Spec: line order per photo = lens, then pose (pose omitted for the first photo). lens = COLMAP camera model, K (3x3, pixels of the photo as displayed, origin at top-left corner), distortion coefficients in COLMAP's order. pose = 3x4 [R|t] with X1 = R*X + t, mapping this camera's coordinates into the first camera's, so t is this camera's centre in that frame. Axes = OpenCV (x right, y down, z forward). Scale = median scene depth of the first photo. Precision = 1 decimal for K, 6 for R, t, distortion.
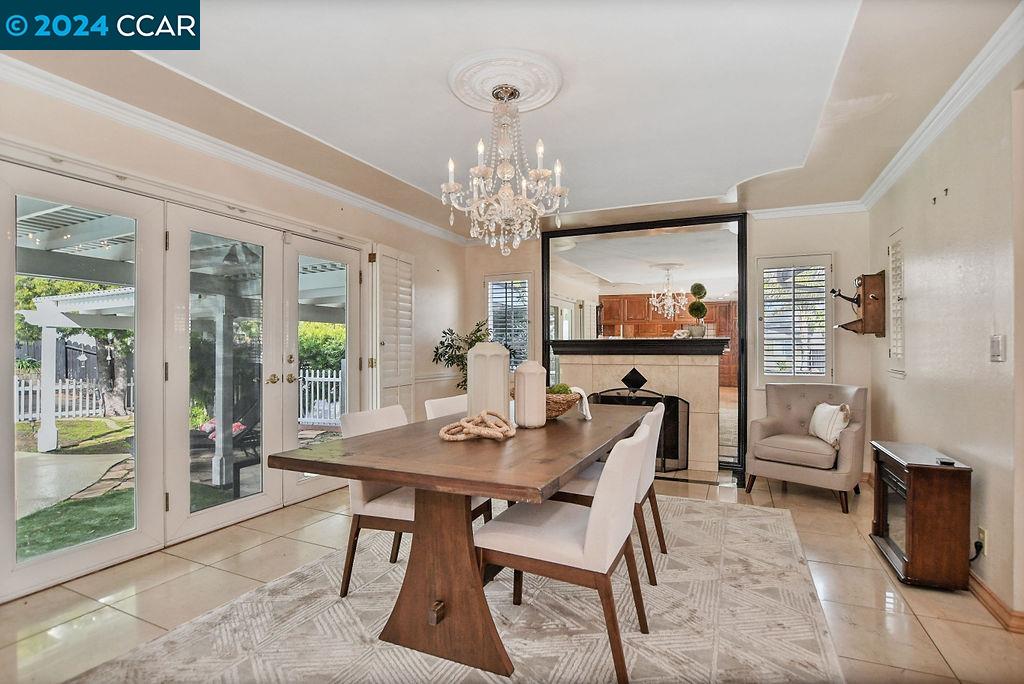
lens RADIAL K [[495.9, 0, 512.0], [0, 495.9, 346.4], [0, 0, 1]] dist [-0.000530, -0.000203]
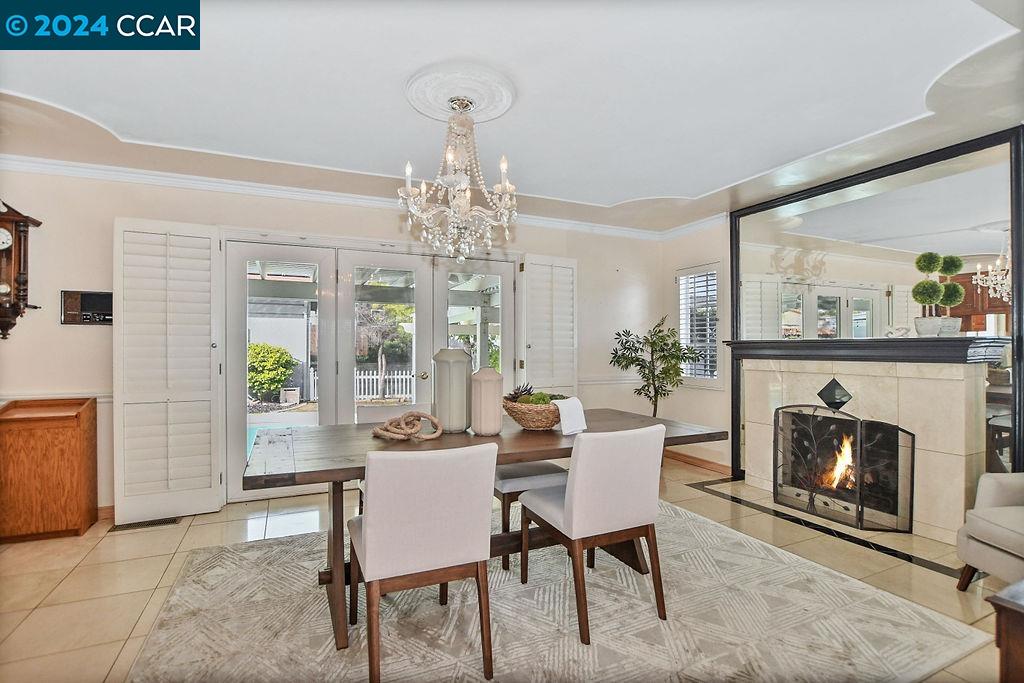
lens RADIAL K [[484.7, 0, 510.9], [0, 484.7, 345.9], [0, 0, 1]] dist [-0.017786, -0.001575]
pose [[0.761834, -0.003415, -0.647764, 0.344050], [0.004563, 0.999990, 0.000094, -0.006511], [0.647757, -0.003027, 0.761841, 0.155339]]
